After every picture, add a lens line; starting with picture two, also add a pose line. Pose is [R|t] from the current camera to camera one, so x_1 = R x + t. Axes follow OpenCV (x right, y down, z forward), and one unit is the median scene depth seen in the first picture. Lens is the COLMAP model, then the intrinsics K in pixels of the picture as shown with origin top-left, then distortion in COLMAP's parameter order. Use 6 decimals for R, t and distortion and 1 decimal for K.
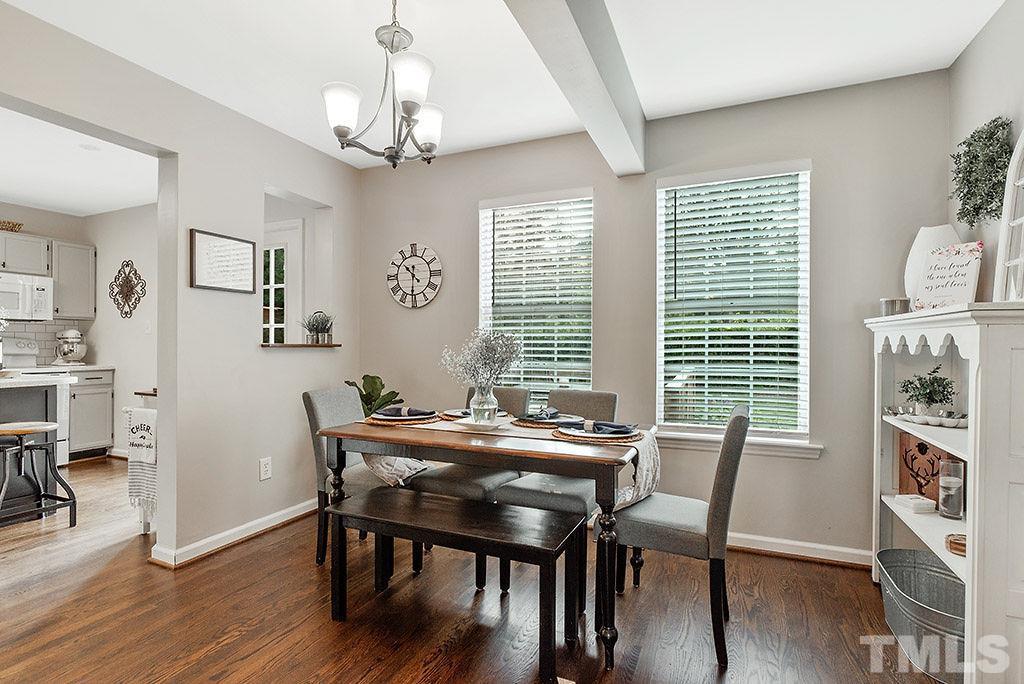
lens RADIAL K [[497.8, 0, 513.7], [0, 497.8, 341.8], [0, 0, 1]] dist [0.002628, -0.000146]
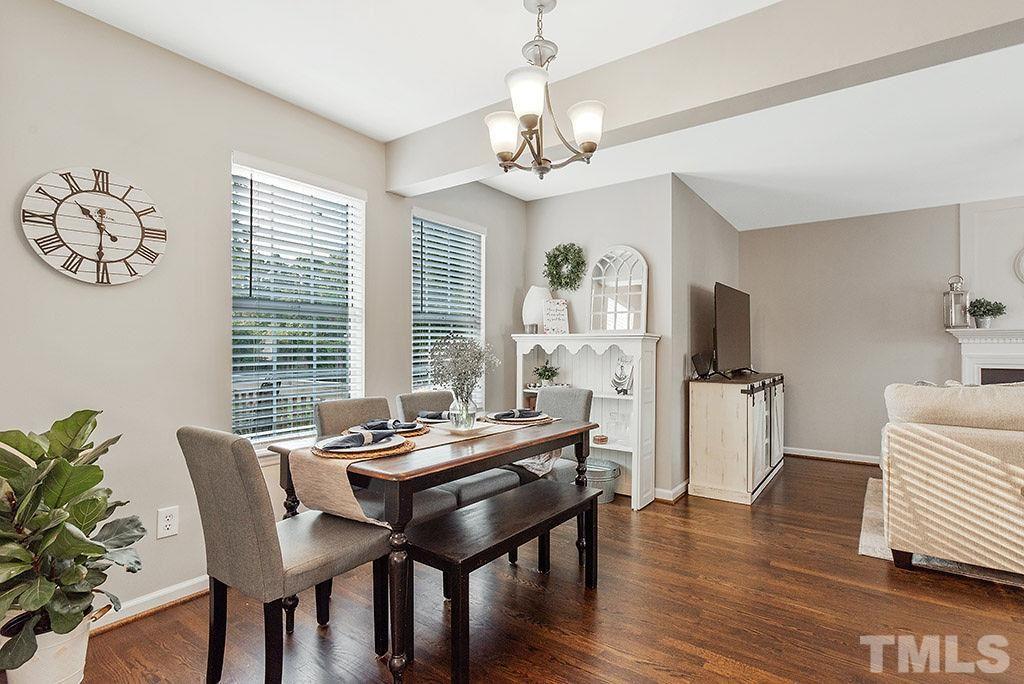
lens RADIAL K [[497.8, 0, 515.6], [0, 497.8, 346.0], [0, 0, 1]] dist [0.002628, -0.000146]
pose [[0.215306, 0.003065, 0.976542, -0.659206], [-0.005931, 0.999981, -0.001831, -0.001191], [-0.976529, -0.005398, 0.215320, 0.431388]]
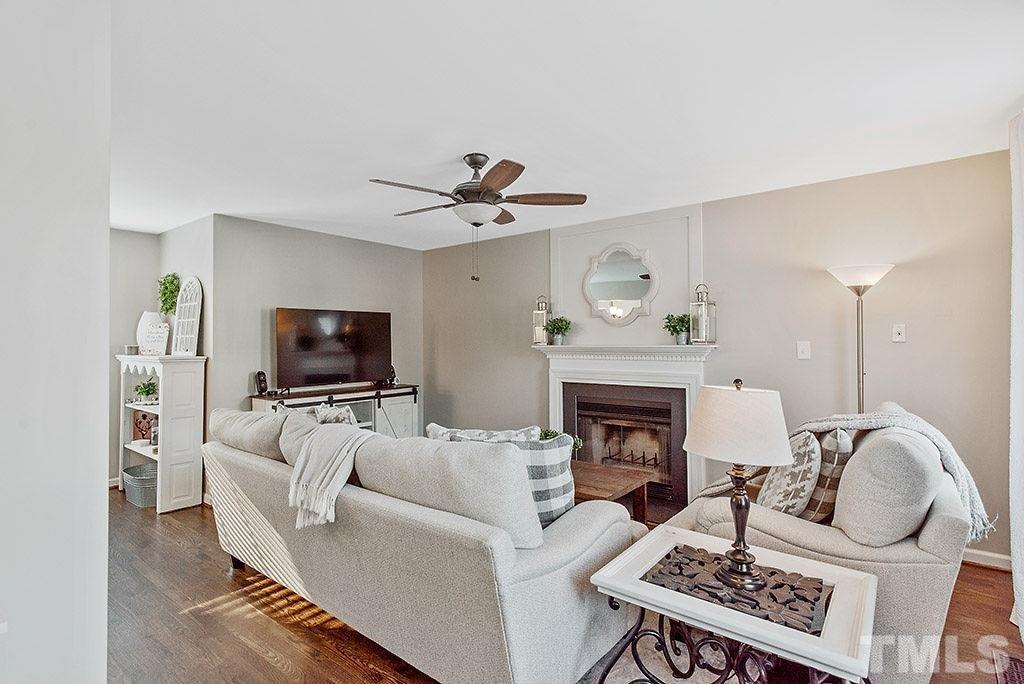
lens RADIAL K [[497.8, 0, 512.2], [0, 497.8, 334.5], [0, 0, 1]] dist [0.002628, -0.000146]
pose [[0.258791, 0.013249, 0.965842, -0.523157], [0.003853, 0.999884, -0.014748, -0.062347], [-0.965926, 0.007538, 0.258710, -0.670887]]
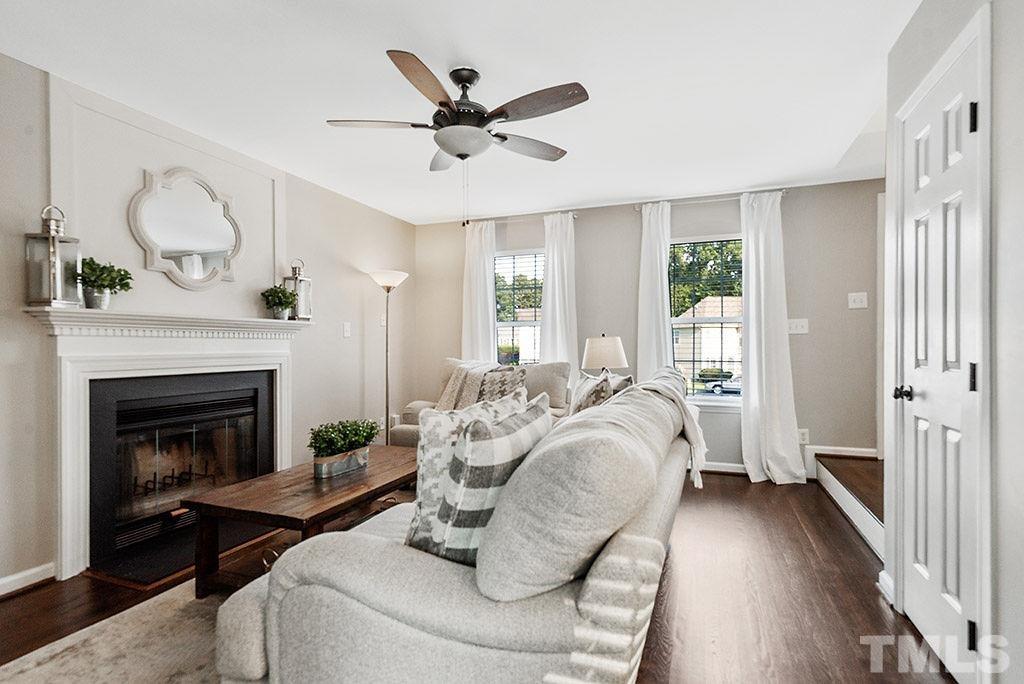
lens RADIAL K [[497.8, 0, 511.8], [0, 497.8, 345.2], [0, 0, 1]] dist [0.002628, -0.000146]
pose [[-0.998972, 0.001442, -0.045309, 0.247425], [0.001515, 0.999998, -0.001572, -0.001280], [0.045307, -0.001639, -0.998972, 0.302493]]
